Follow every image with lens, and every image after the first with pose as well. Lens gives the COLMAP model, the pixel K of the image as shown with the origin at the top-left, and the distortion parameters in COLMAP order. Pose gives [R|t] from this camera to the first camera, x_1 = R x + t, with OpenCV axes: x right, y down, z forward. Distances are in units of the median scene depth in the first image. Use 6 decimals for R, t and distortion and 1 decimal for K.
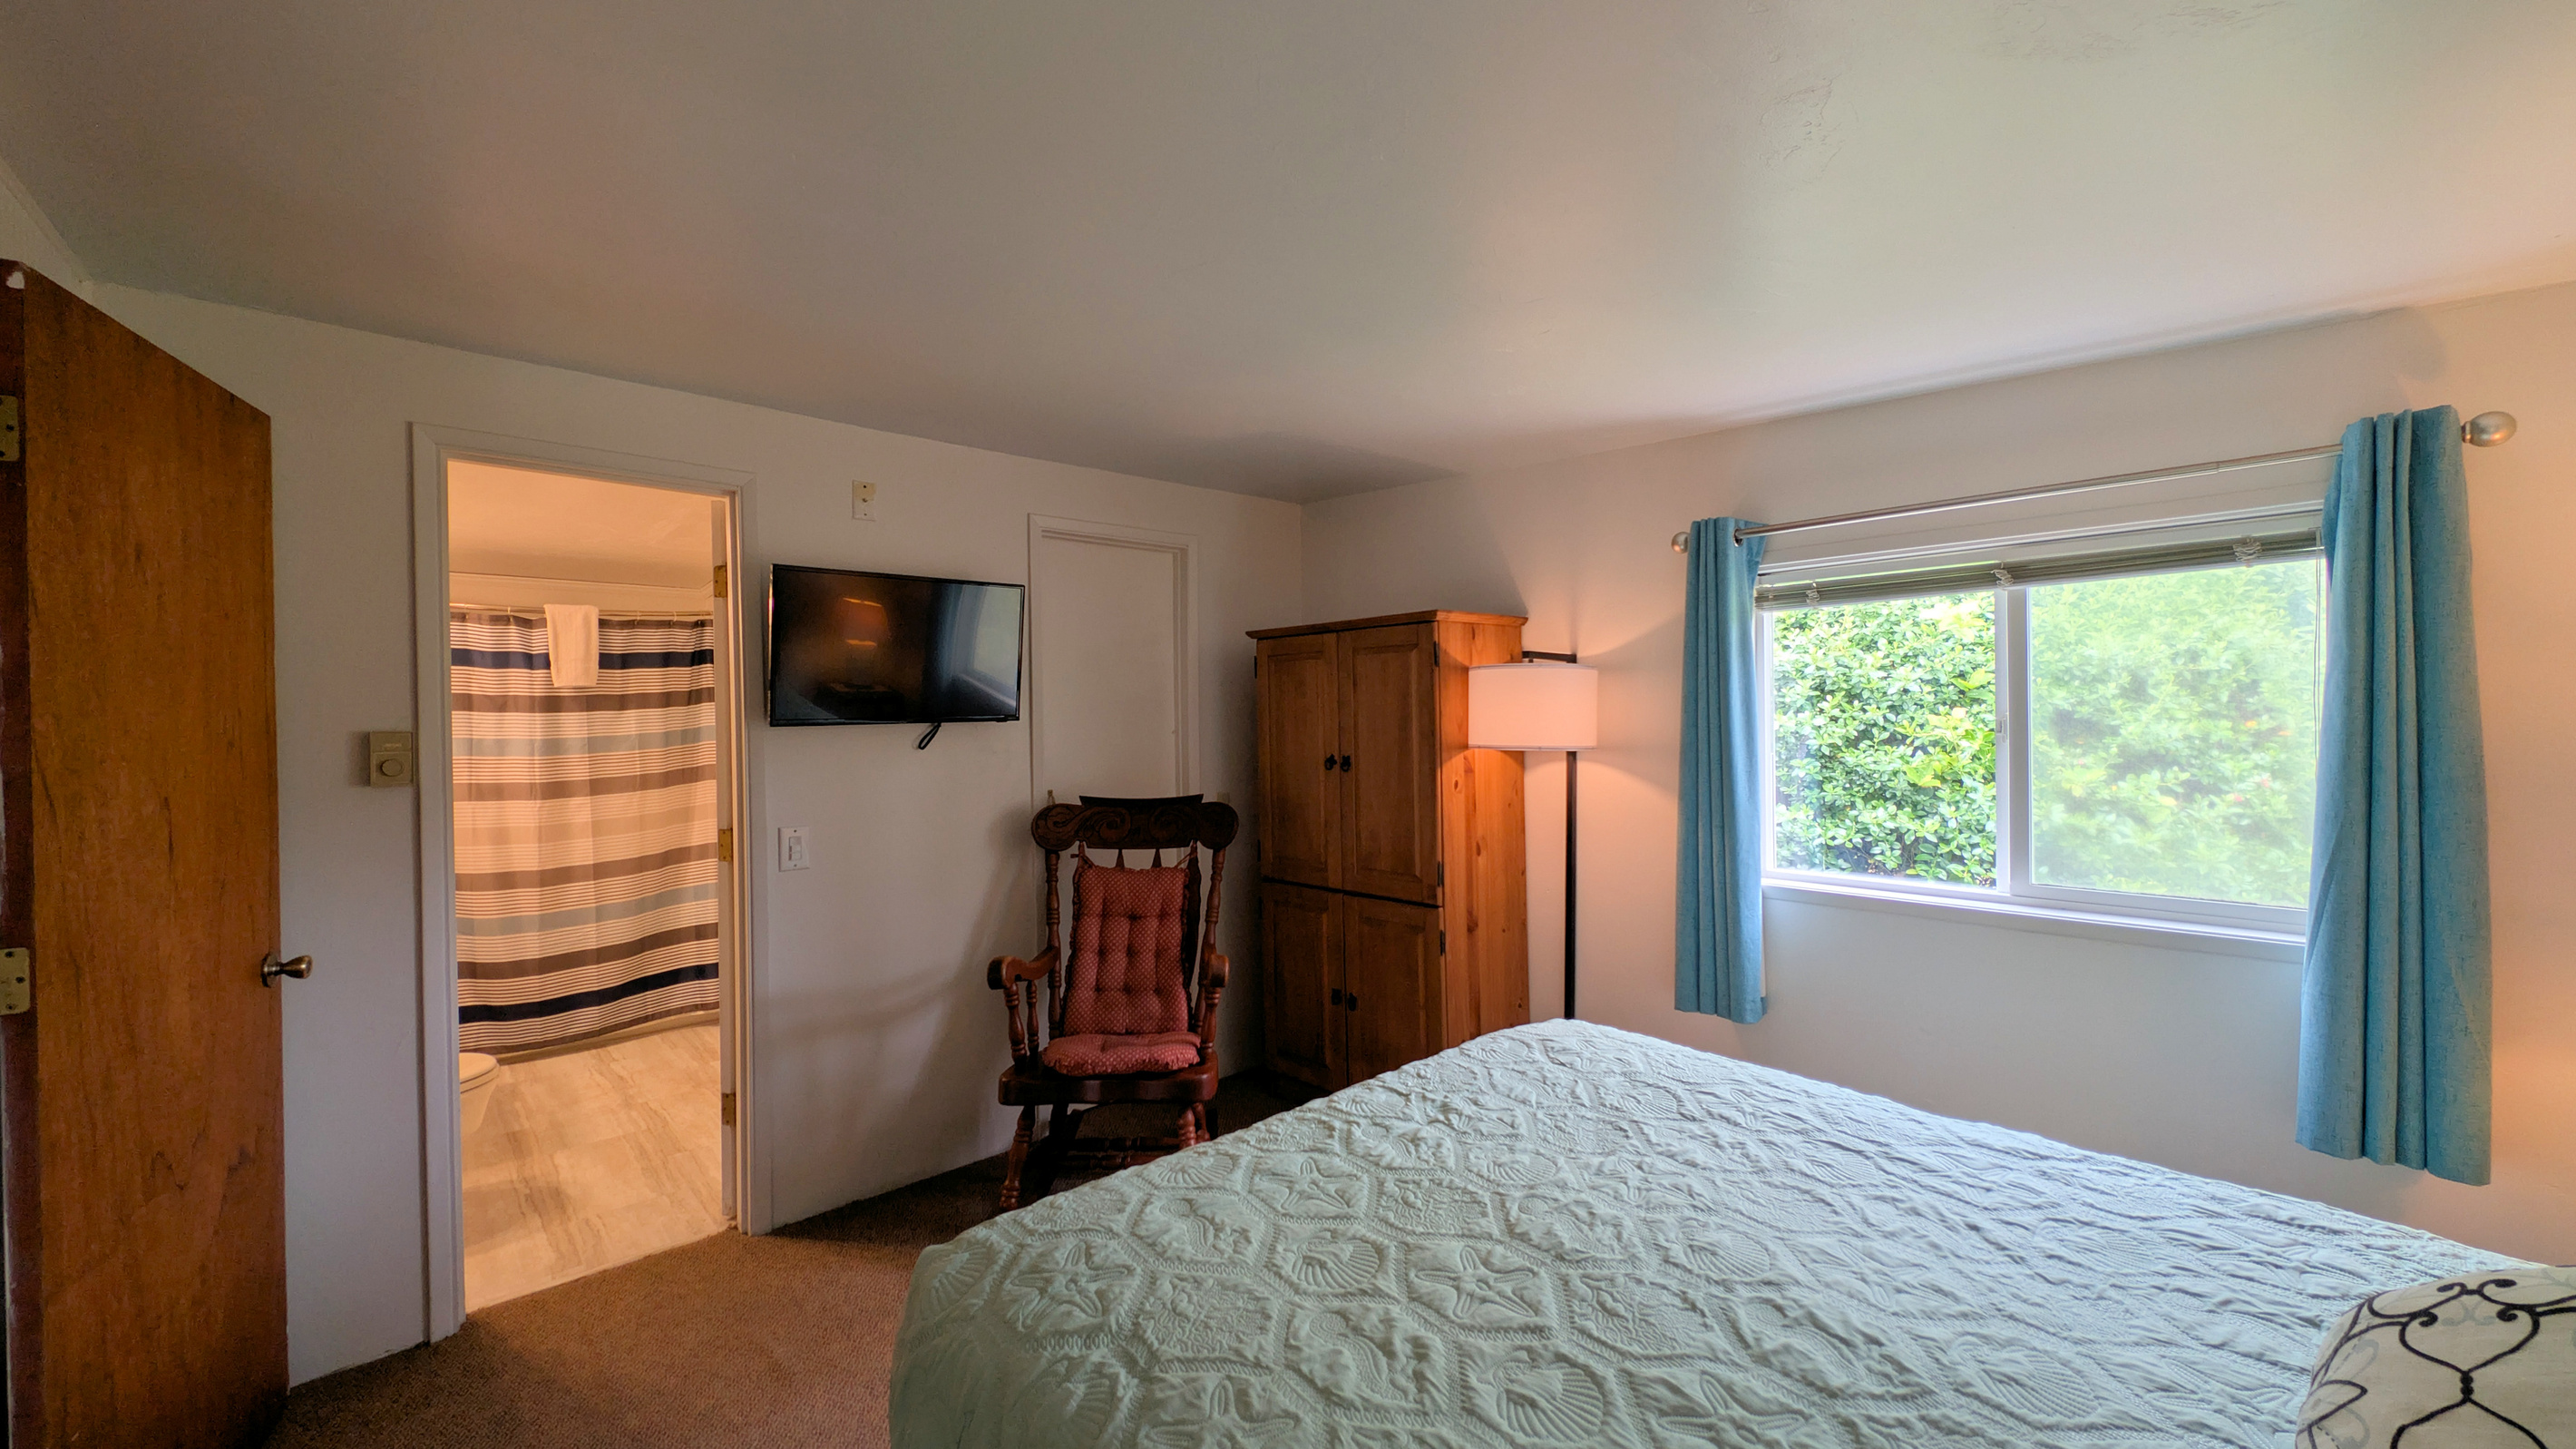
lens RADIAL K [[984.1, 0, 1302.3], [0, 984.1, 721.6], [0, 0, 1]] dist [0.004174, -0.001715]
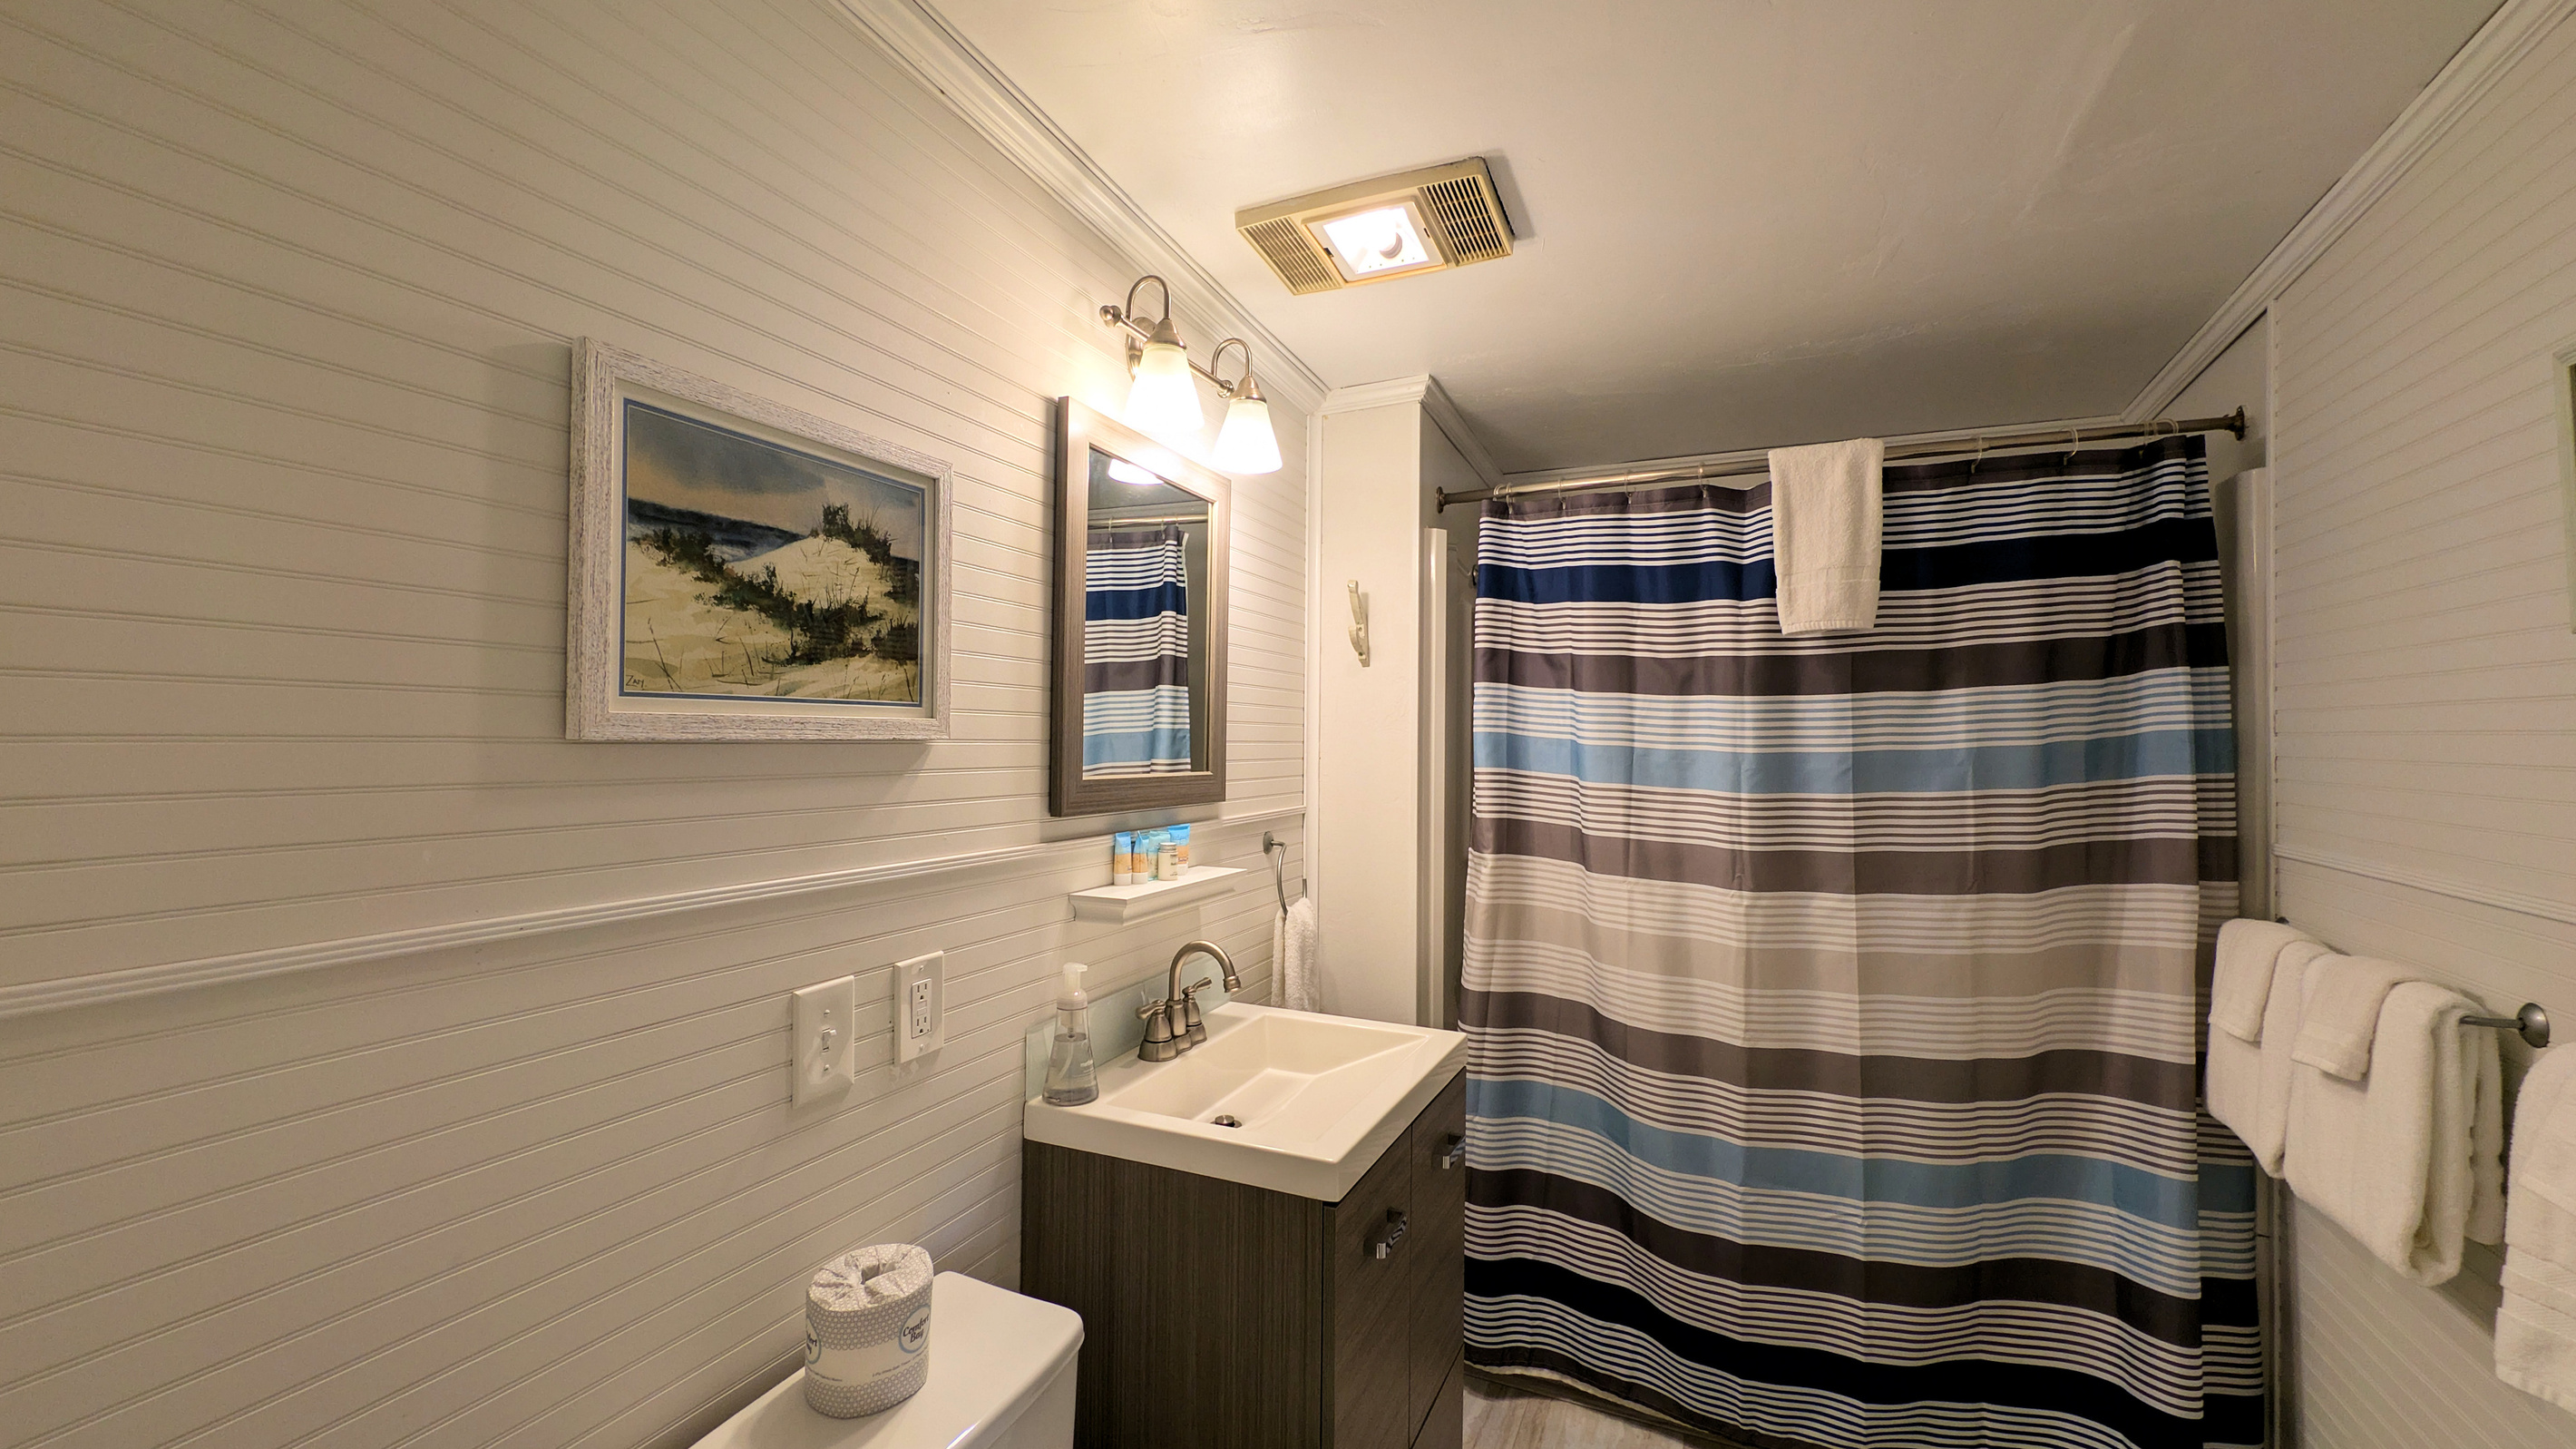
lens RADIAL K [[984.1, 0, 1307.7], [0, 984.1, 725.7], [0, 0, 1]] dist [0.004174, -0.001715]
pose [[0.379554, 0.007409, -0.925140, -0.421823], [-0.016053, 0.999870, 0.001421, 0.007304], [0.925030, 0.014312, 0.379624, 0.620885]]
